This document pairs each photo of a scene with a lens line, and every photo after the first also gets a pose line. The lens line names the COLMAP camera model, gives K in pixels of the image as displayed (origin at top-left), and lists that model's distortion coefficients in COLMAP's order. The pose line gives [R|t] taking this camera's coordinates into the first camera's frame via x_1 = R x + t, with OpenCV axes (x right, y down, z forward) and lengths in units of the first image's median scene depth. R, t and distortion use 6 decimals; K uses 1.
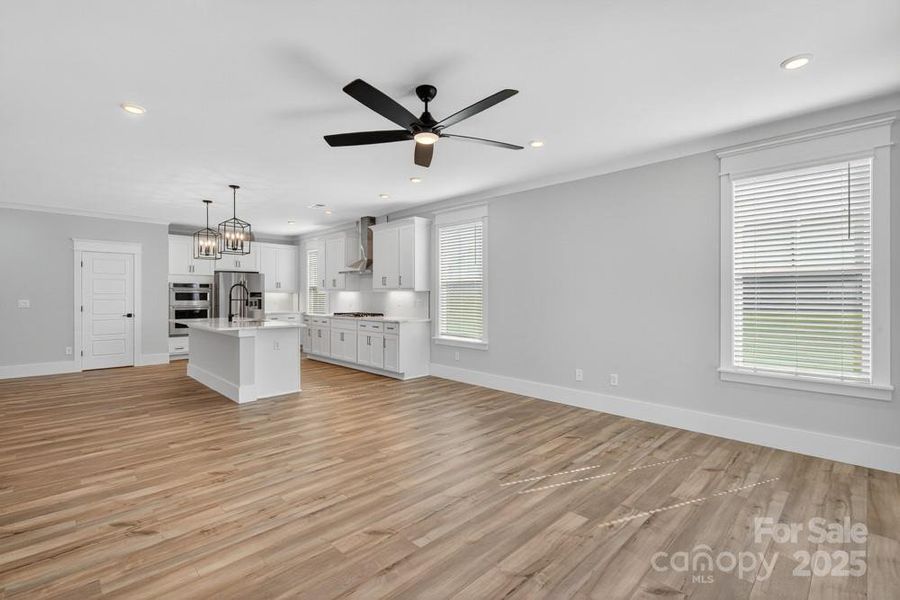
lens RADIAL K [[422.0, 0, 450.0], [0, 422.0, 300.0], [0, 0, 1]] dist [0.001049, 0.000111]
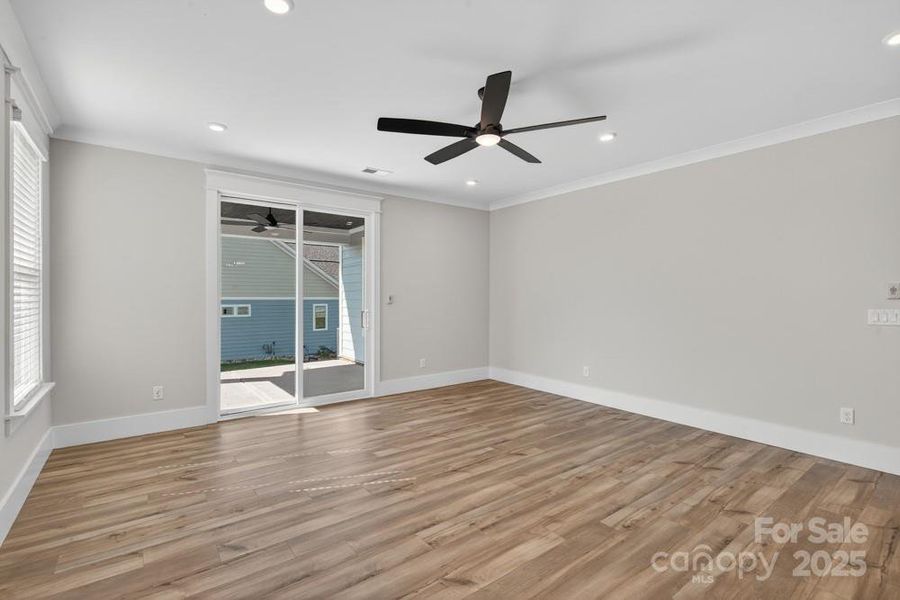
lens RADIAL K [[422.0, 0, 450.0], [0, 422.0, 300.0], [0, 0, 1]] dist [0.001049, 0.000111]
pose [[-0.992505, -0.001839, 0.122193, -0.089538], [0.000587, 0.999804, 0.019811, -0.022915], [-0.122205, 0.019735, -0.992309, 1.997442]]
